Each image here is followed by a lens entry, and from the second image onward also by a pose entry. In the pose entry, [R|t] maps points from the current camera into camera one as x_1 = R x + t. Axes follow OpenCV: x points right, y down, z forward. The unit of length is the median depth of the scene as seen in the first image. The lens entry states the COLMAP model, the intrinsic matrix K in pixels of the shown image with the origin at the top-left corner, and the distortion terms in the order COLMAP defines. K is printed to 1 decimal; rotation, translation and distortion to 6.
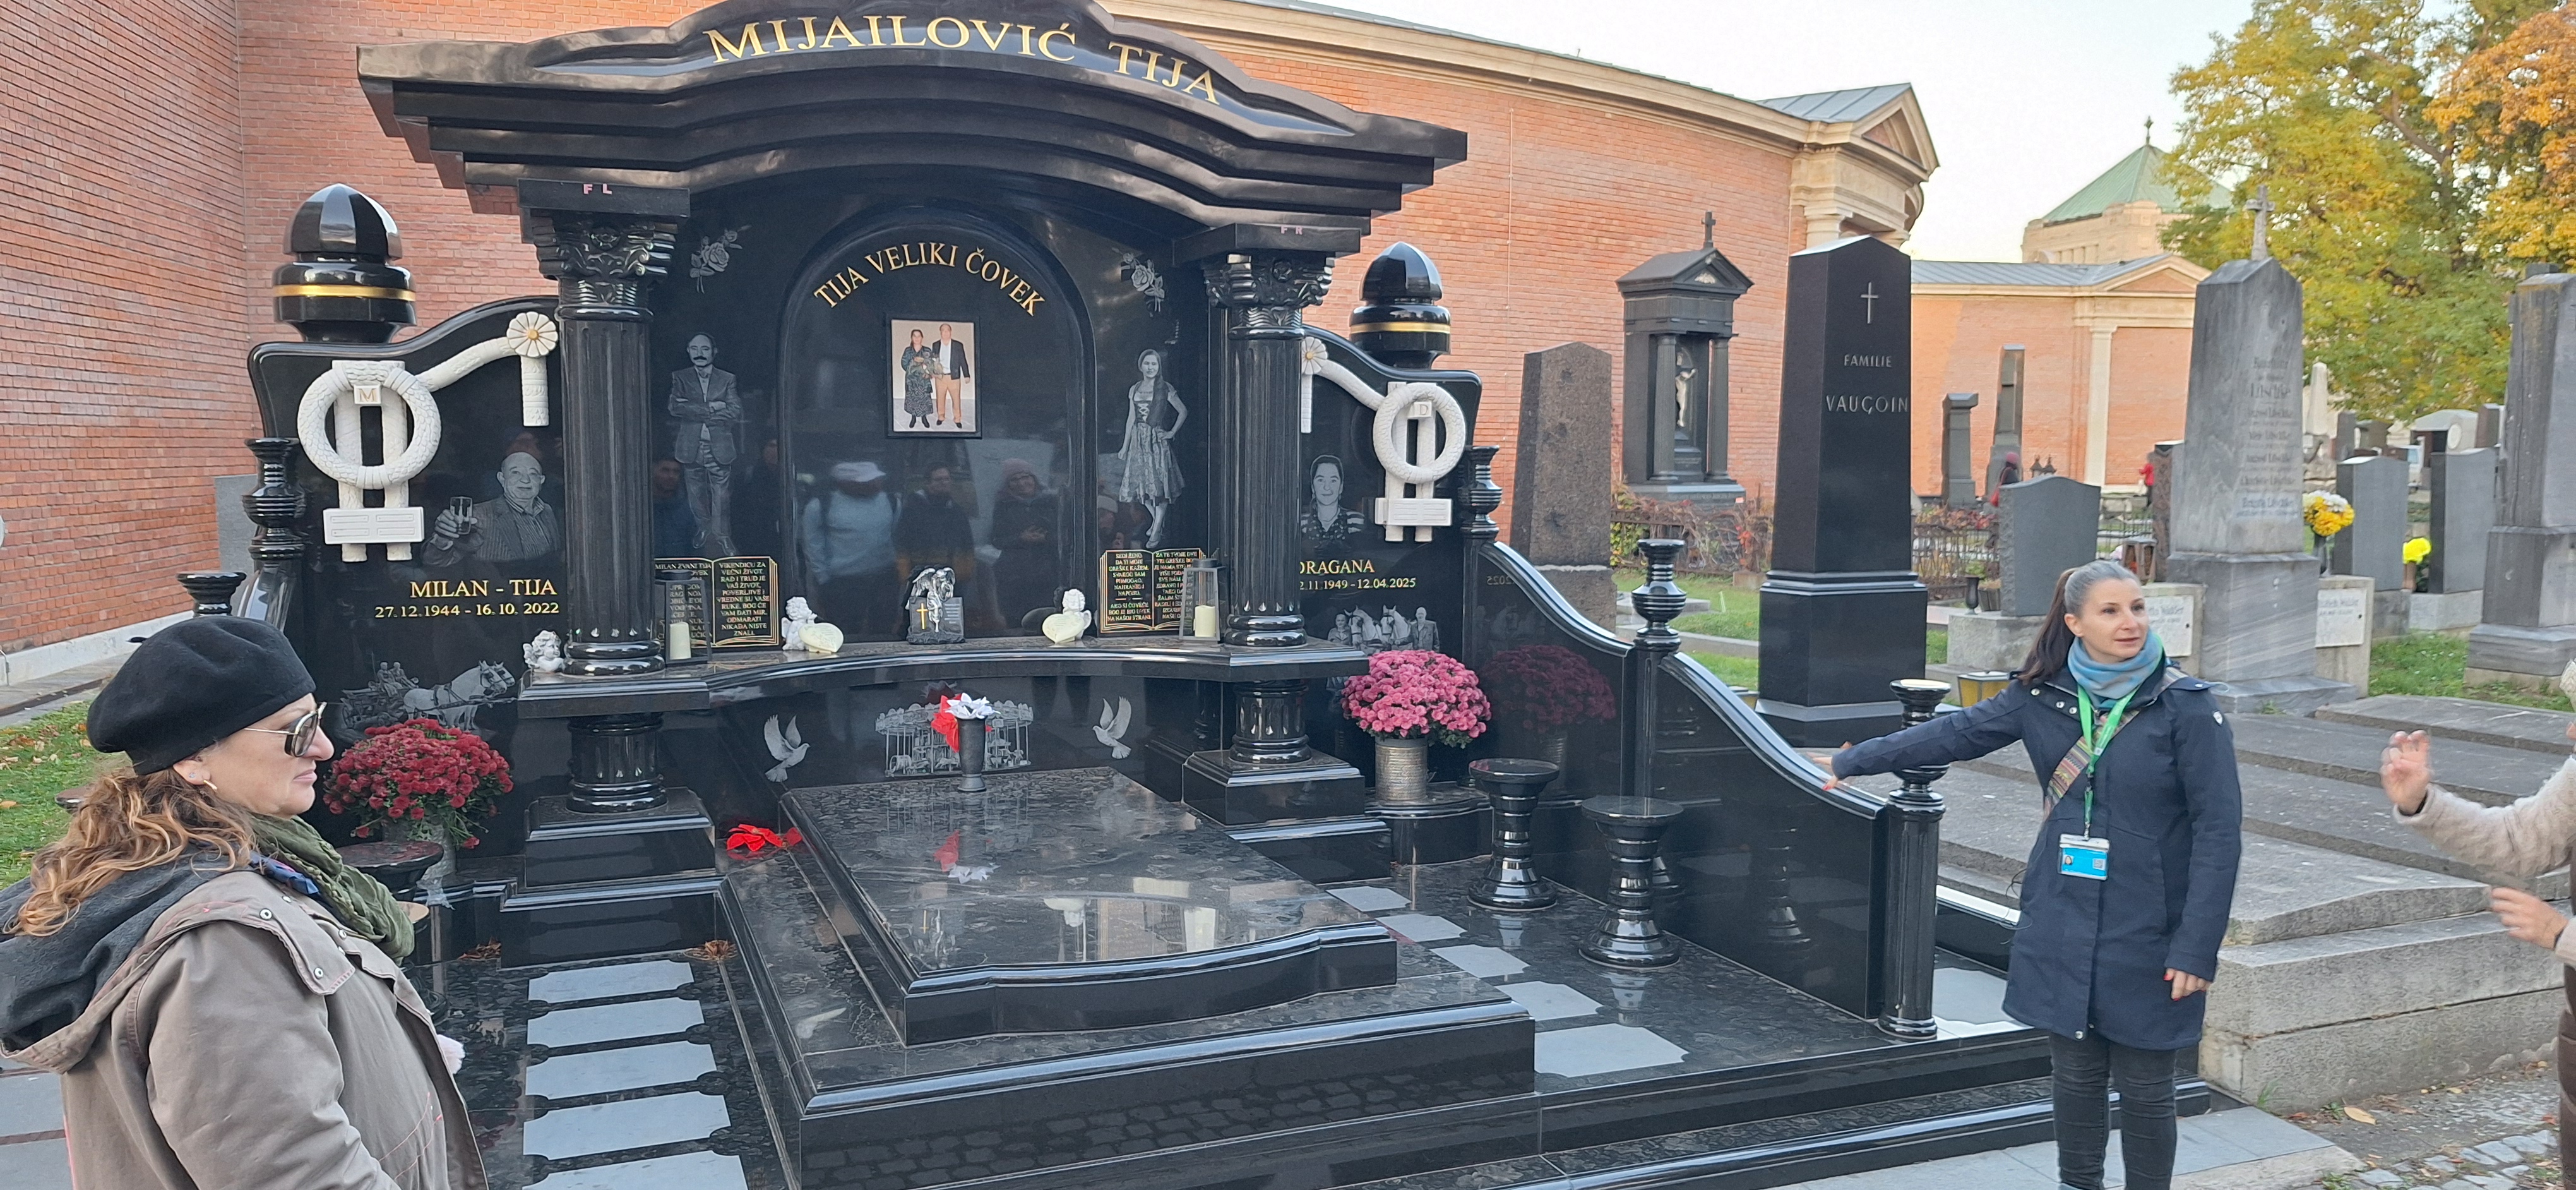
lens RADIAL K [[1776.6, 0, 1274.1], [0, 1776.6, 589.4], [0, 0, 1]] dist [0.100477, -0.116969]
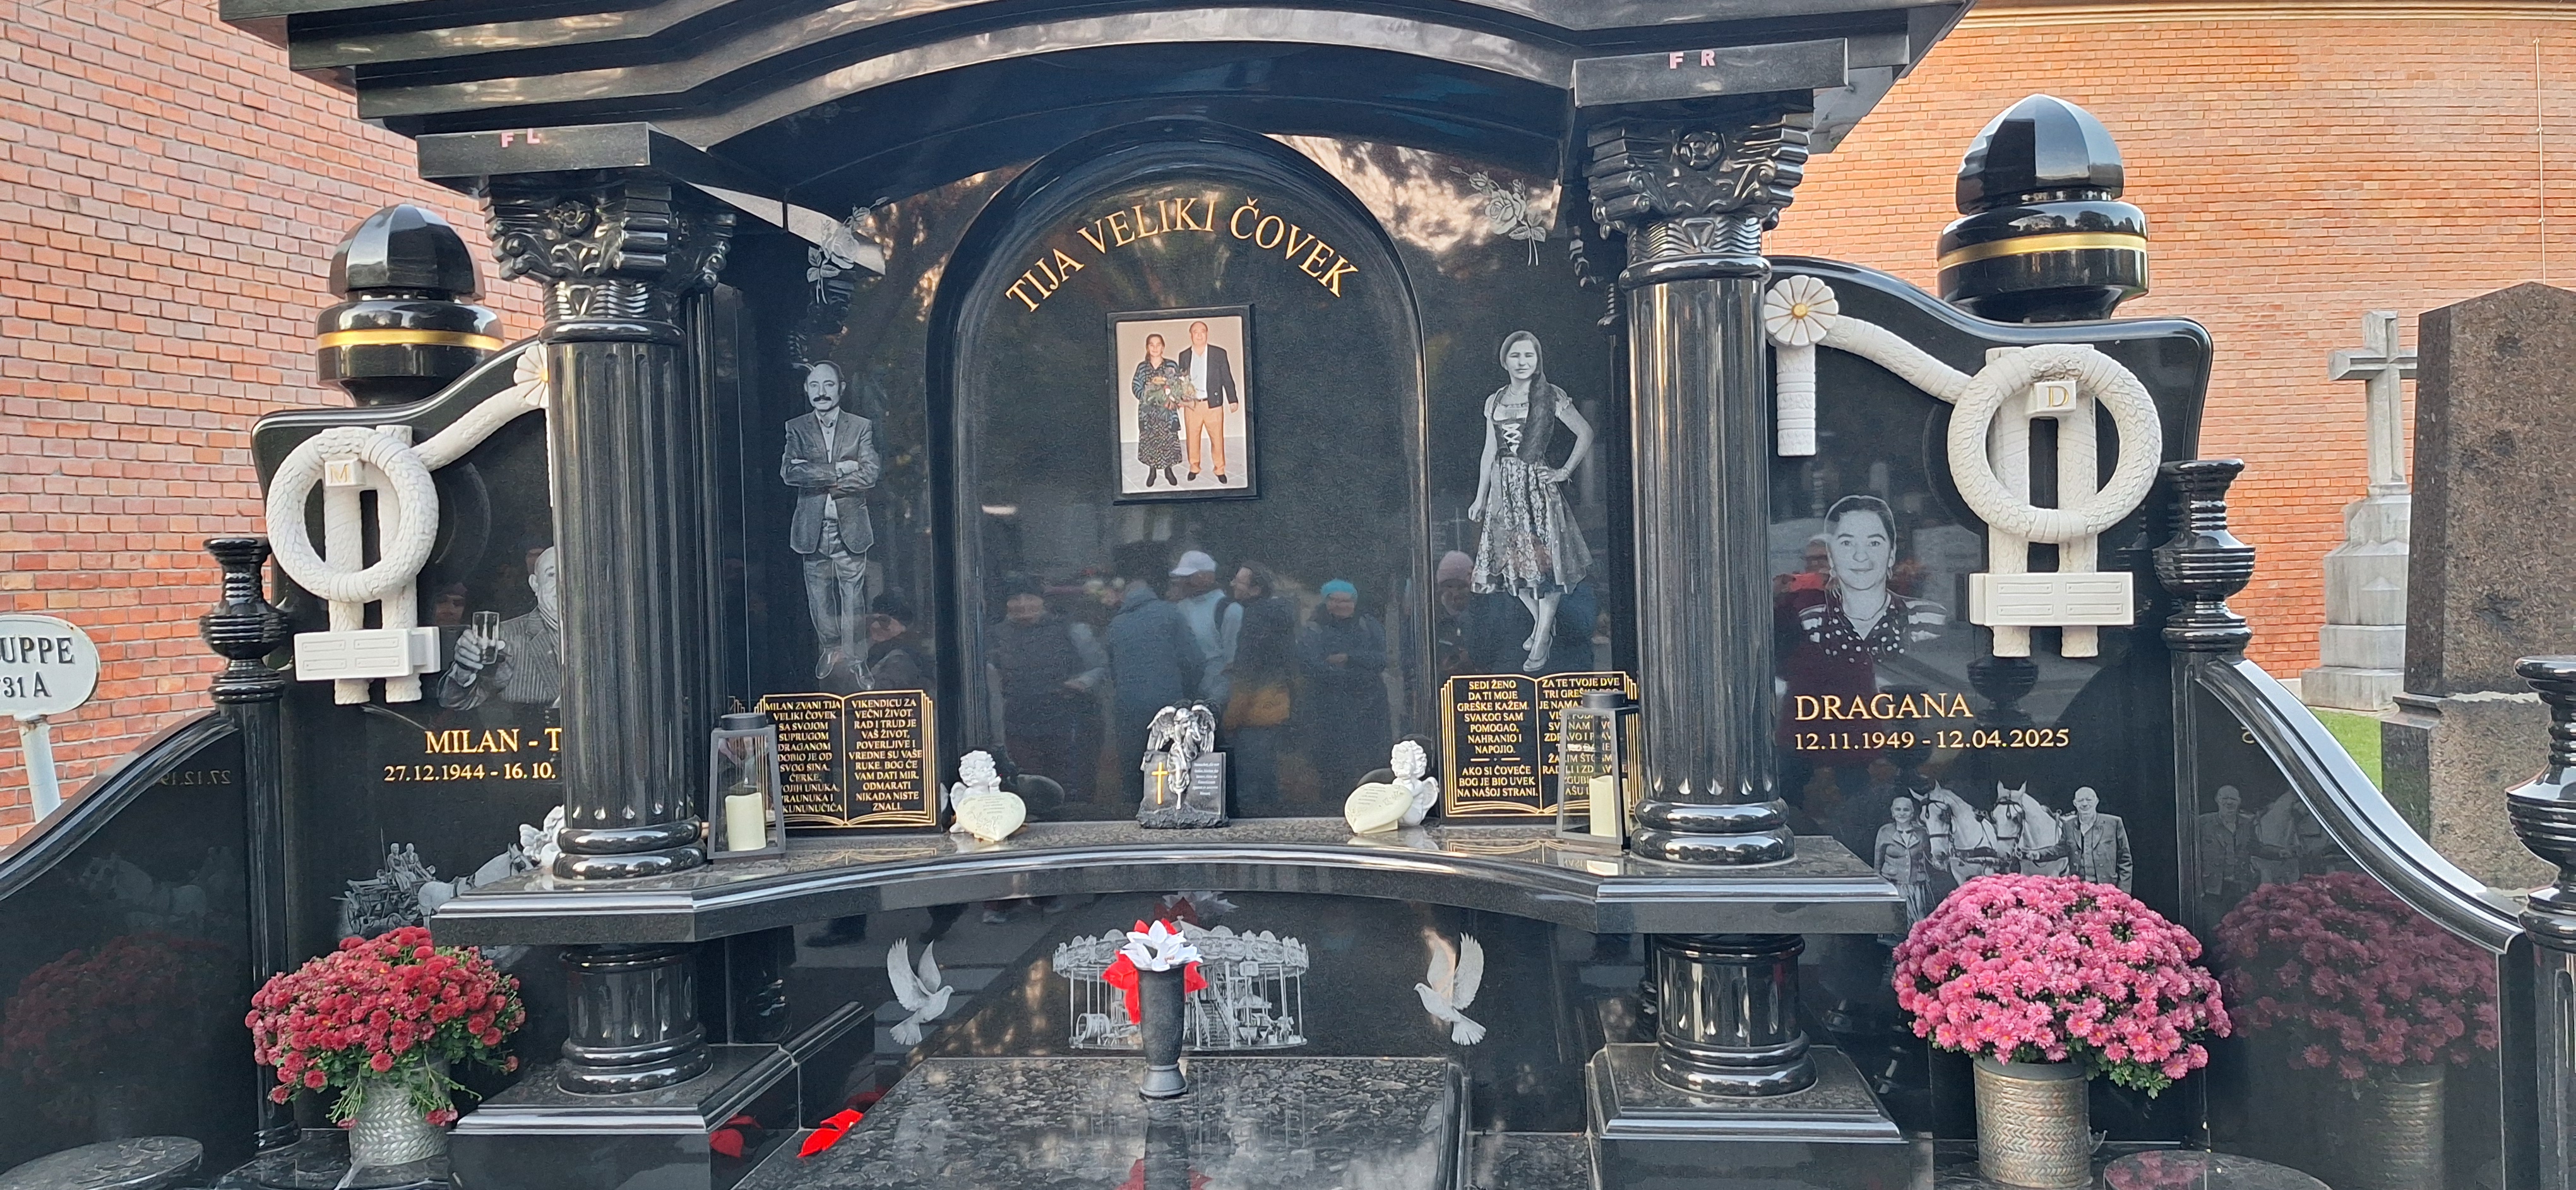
lens RADIAL K [[1776.6, 0, 1249.8], [0, 1776.6, 571.3], [0, 0, 1]] dist [0.100477, -0.116969]
pose [[0.870577, -0.031112, -0.491047, 0.139822], [-0.001800, 0.997791, -0.066410, -0.017856], [0.492028, 0.058699, 0.868598, 0.463543]]
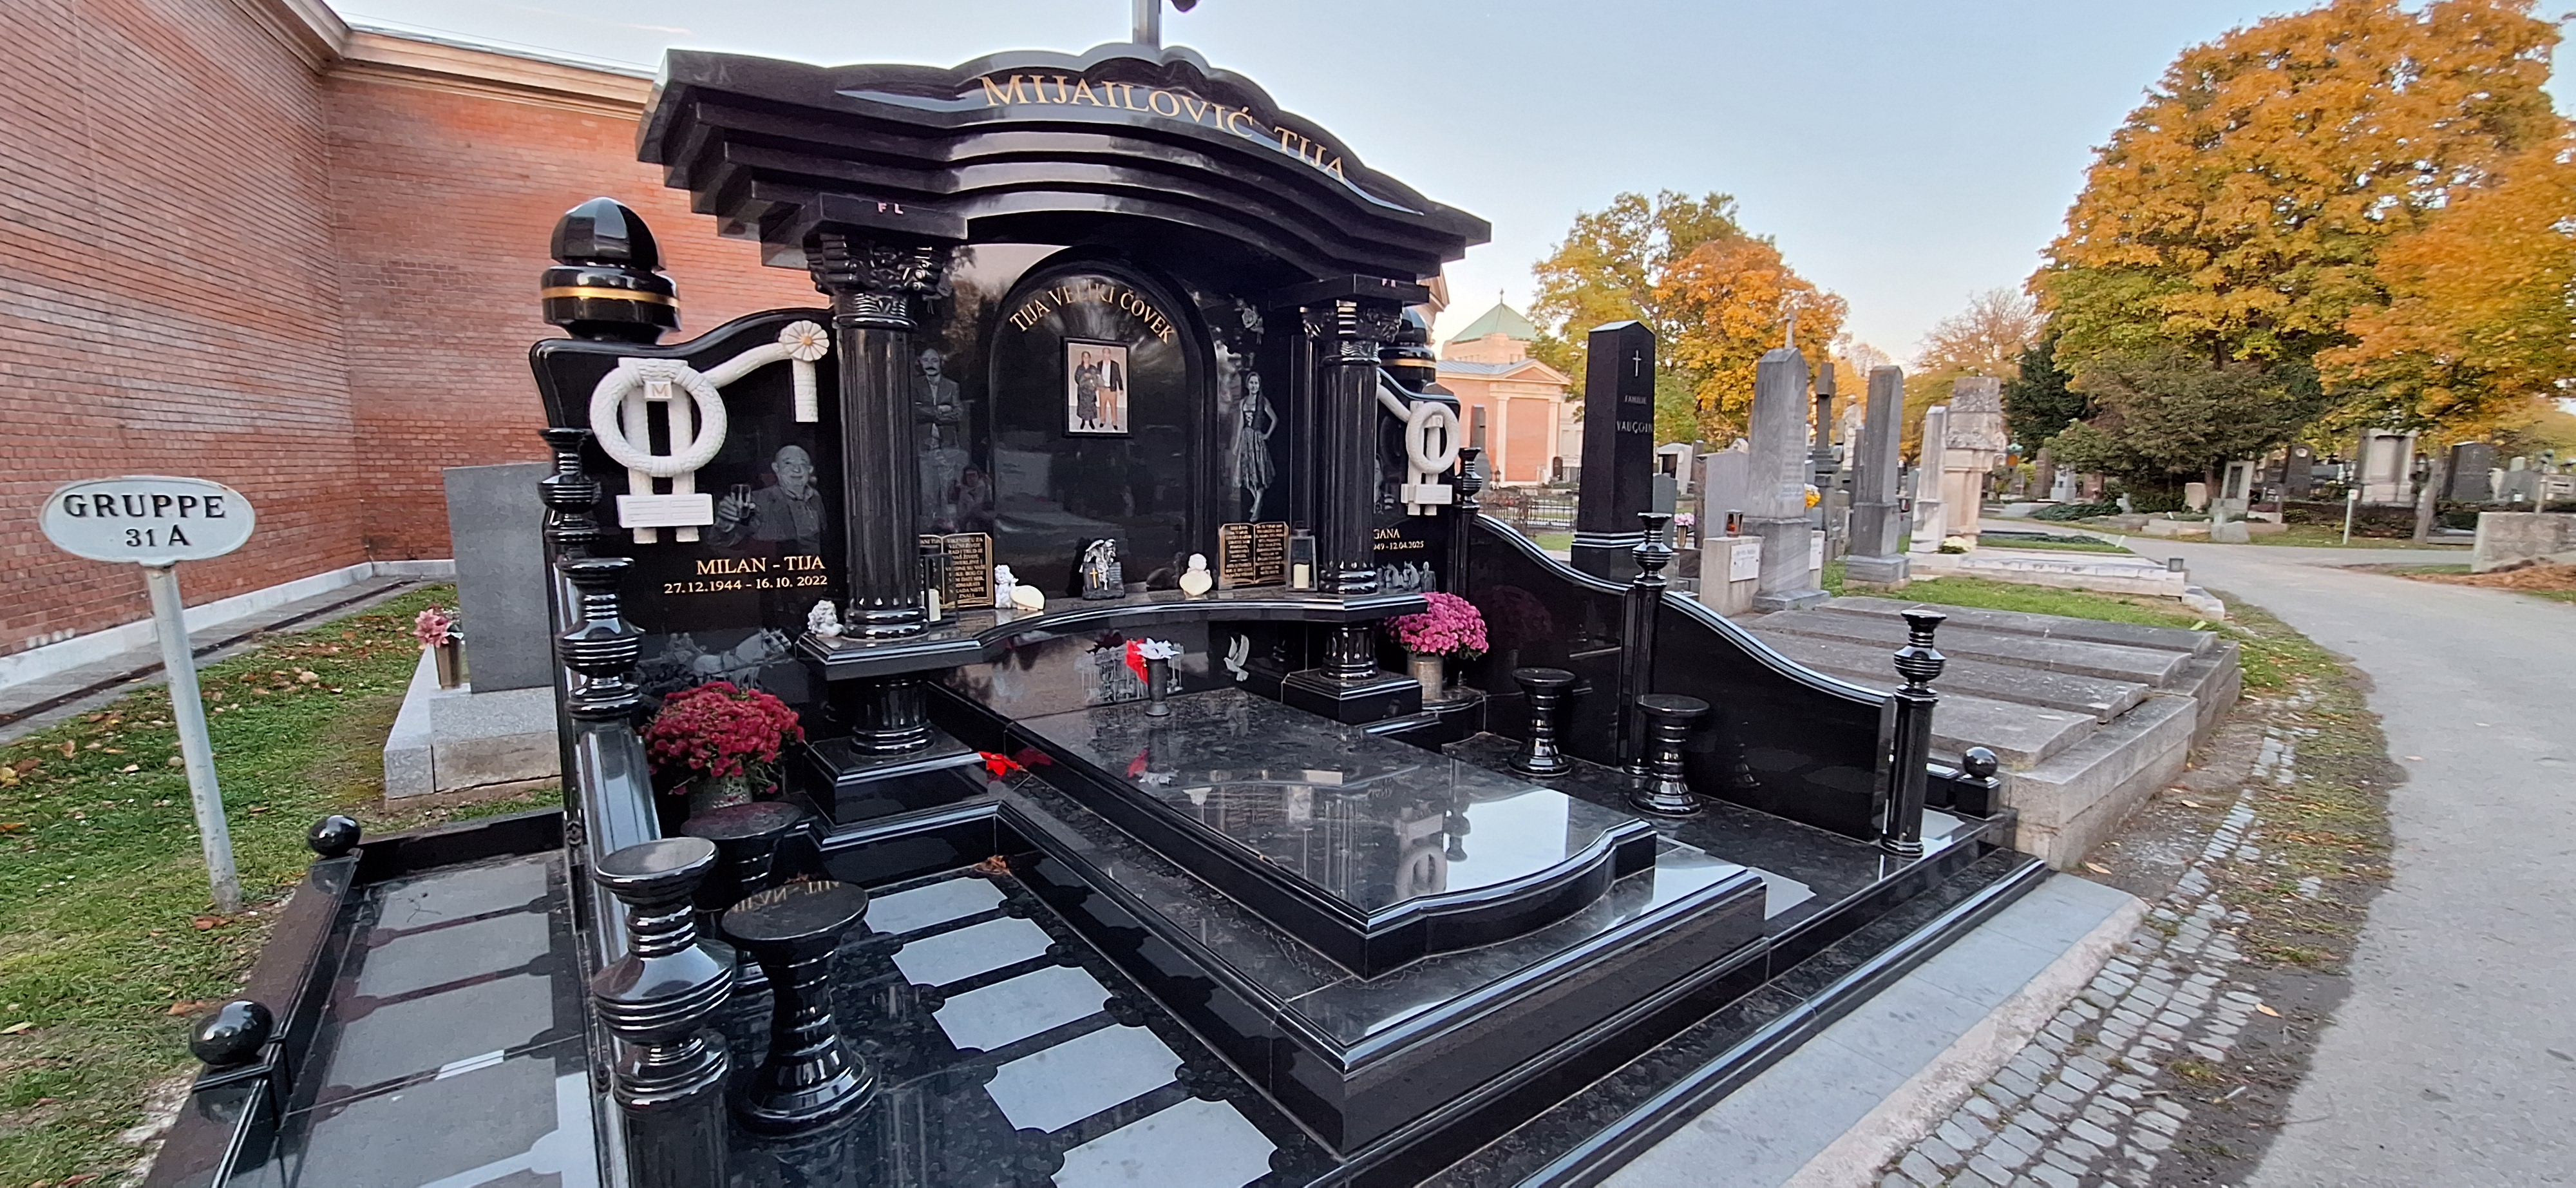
lens RADIAL K [[1018.8, 0, 1303.4], [0, 1018.8, 586.1], [0, 0, 1]] dist [-0.009630, 0.002365]
pose [[0.964088, -0.026469, 0.264260, -0.244733], [0.014783, 0.998827, 0.046112, -0.010206], [-0.265170, -0.040550, 0.963349, 0.255494]]
